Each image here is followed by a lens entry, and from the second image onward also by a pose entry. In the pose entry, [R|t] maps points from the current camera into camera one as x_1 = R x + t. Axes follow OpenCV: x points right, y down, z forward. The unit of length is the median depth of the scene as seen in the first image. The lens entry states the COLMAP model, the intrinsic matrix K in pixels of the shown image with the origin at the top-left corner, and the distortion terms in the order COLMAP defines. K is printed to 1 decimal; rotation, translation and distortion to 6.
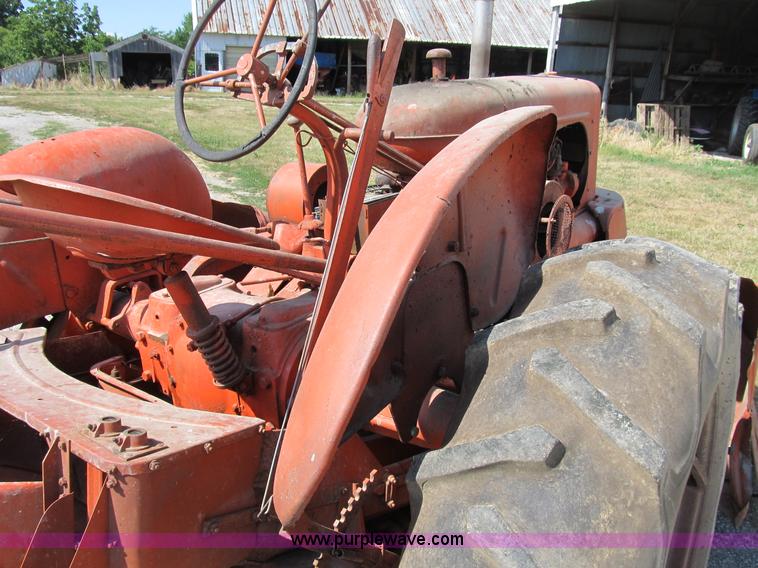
lens RADIAL K [[618.5, 0, 367.4], [0, 618.5, 274.9], [0, 0, 1]] dist [-0.062489, 0.025265]
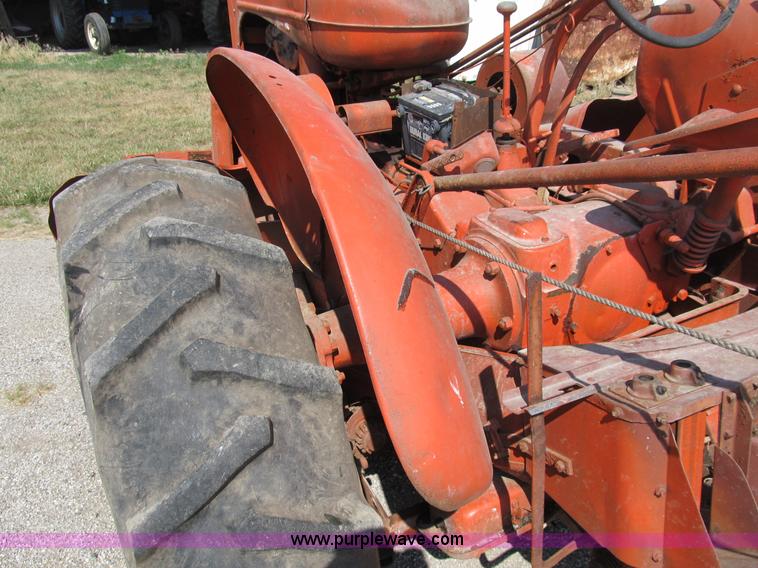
lens RADIAL K [[618.5, 0, 366.9], [0, 618.5, 292.5], [0, 0, 1]] dist [-0.062489, 0.025265]
pose [[0.441289, -0.429933, 0.787668, -0.973488], [0.281900, 0.899739, 0.333171, -0.215465], [-0.851937, 0.075019, 0.518243, 0.682974]]
